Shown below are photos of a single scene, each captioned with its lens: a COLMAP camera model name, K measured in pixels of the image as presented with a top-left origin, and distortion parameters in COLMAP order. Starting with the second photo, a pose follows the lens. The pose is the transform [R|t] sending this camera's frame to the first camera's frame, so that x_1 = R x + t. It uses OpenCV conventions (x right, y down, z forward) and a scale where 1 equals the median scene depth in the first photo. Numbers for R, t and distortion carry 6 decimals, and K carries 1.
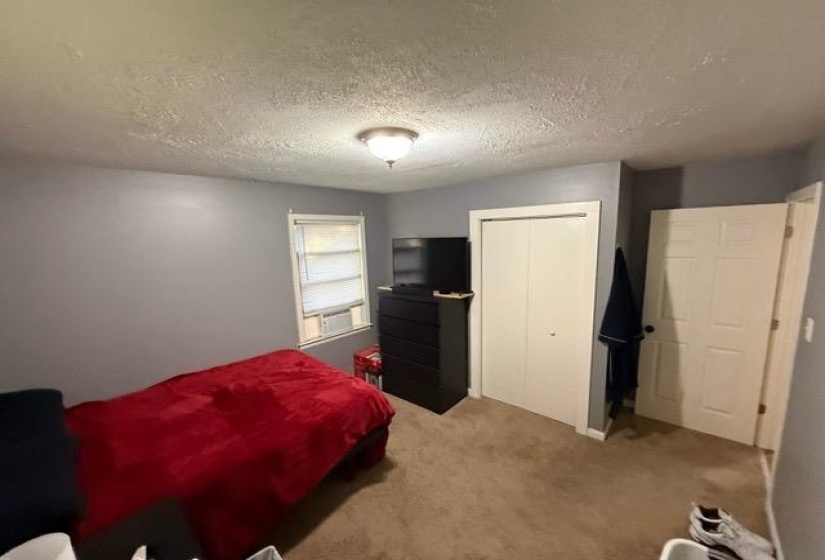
lens RADIAL K [[324.3, 0, 411.1], [0, 324.3, 291.5], [0, 0, 1]] dist [0.000227, 0.000009]
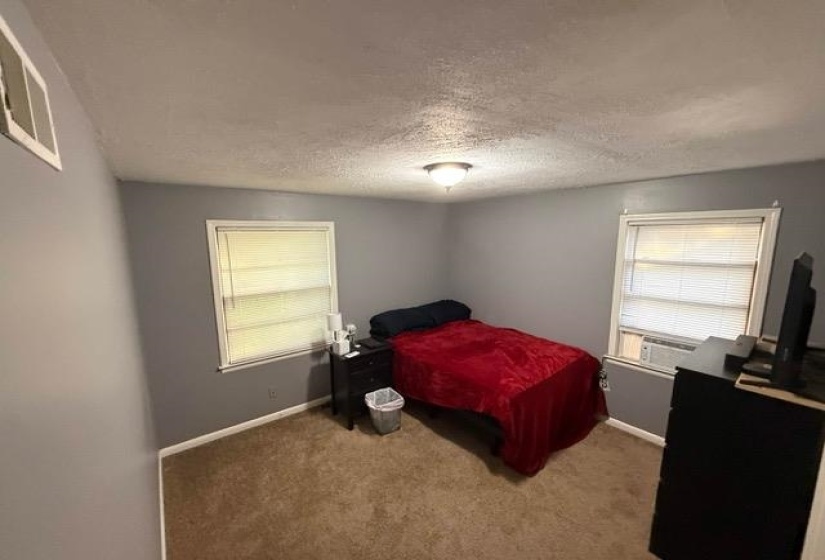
lens RADIAL K [[324.3, 0, 411.1], [0, 324.3, 291.5], [0, 0, 1]] dist [0.000227, 0.000009]
pose [[-0.168520, 0.192572, -0.966704, 0.624231], [-0.158558, 0.962663, 0.219407, -0.131453], [0.972862, 0.190253, -0.131694, 0.549094]]
